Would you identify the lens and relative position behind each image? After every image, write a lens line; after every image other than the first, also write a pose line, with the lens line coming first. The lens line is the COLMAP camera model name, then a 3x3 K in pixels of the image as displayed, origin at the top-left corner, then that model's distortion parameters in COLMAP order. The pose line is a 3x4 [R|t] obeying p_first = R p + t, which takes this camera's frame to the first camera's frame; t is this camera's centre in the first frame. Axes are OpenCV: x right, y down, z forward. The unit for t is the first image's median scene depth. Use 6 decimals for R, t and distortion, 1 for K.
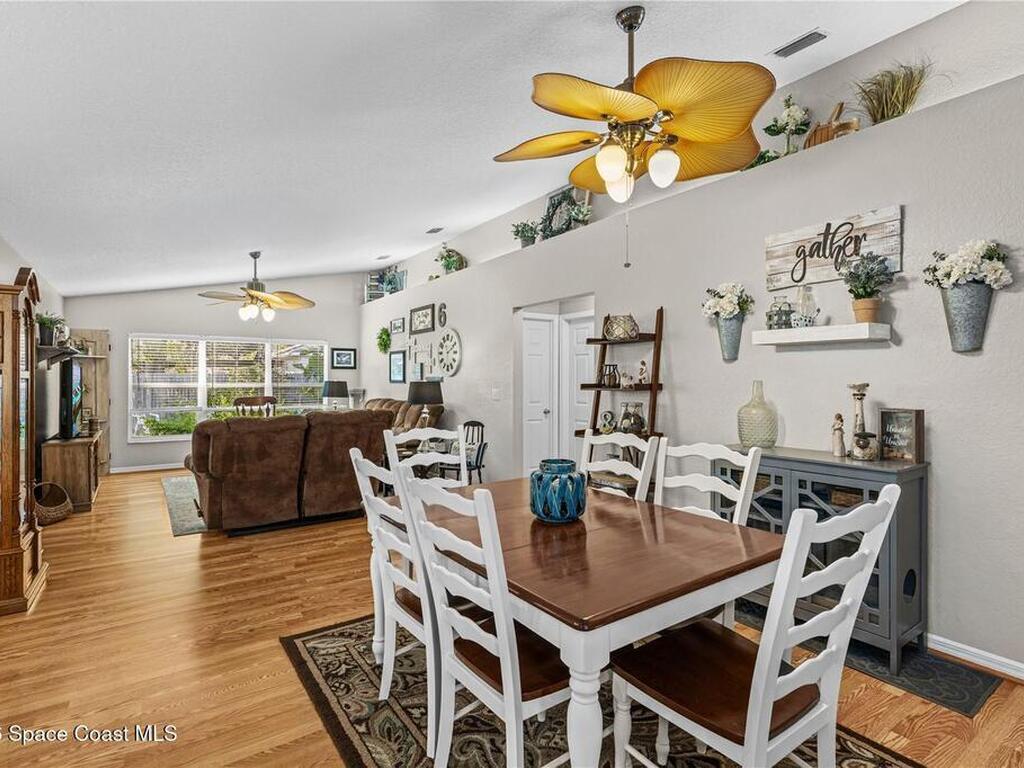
lens RADIAL K [[521.5, 0, 514.8], [0, 521.5, 378.8], [0, 0, 1]] dist [-0.002036, 0.001684]
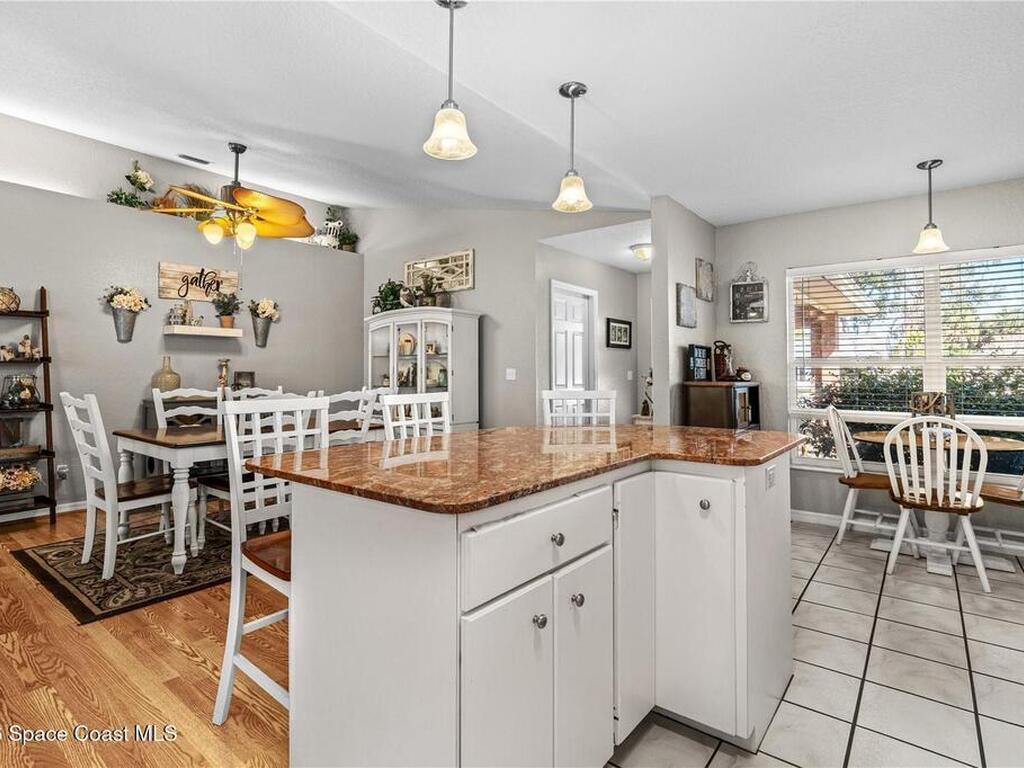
lens RADIAL K [[521.5, 0, 518.3], [0, 521.5, 356.1], [0, 0, 1]] dist [-0.002036, 0.001684]
pose [[-0.284166, 0.029860, 0.958310, -1.582767], [-0.000227, 0.999513, -0.031211, 0.060229], [-0.958775, -0.009087, -0.284021, 0.542529]]
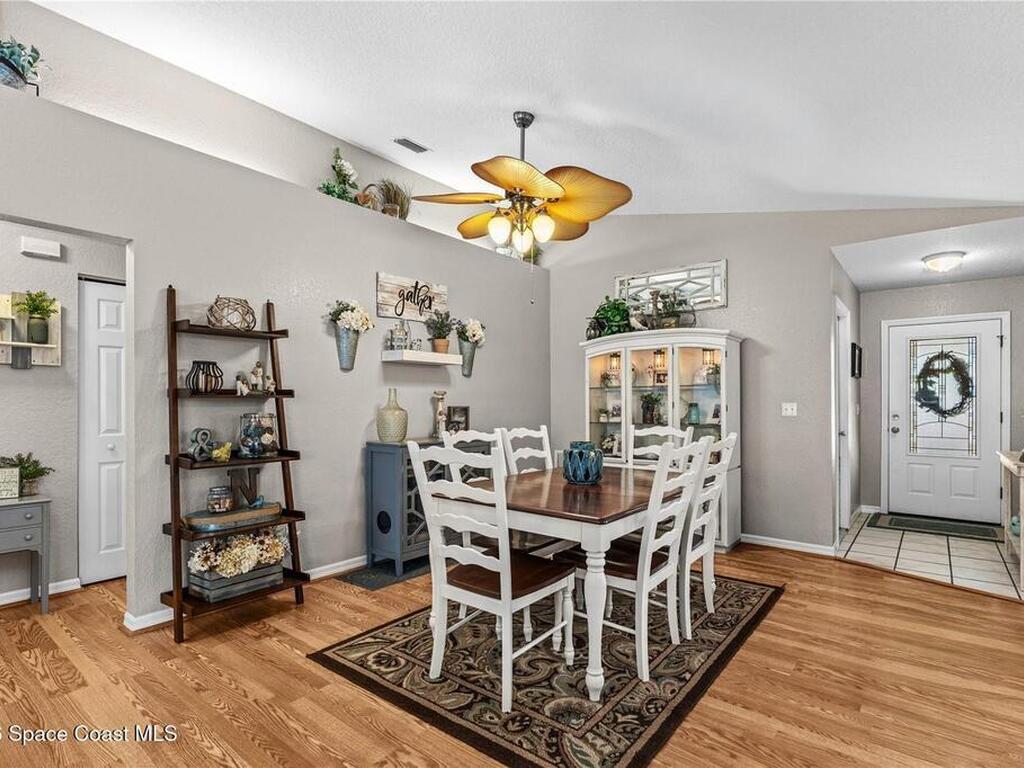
lens RADIAL K [[521.5, 0, 533.4], [0, 521.5, 395.3], [0, 0, 1]] dist [-0.002036, 0.001684]
pose [[-0.288356, 0.008426, 0.957486, -1.003342], [-0.001268, 0.999957, -0.009182, 0.036253], [-0.957522, -0.003862, -0.288333, 1.265574]]
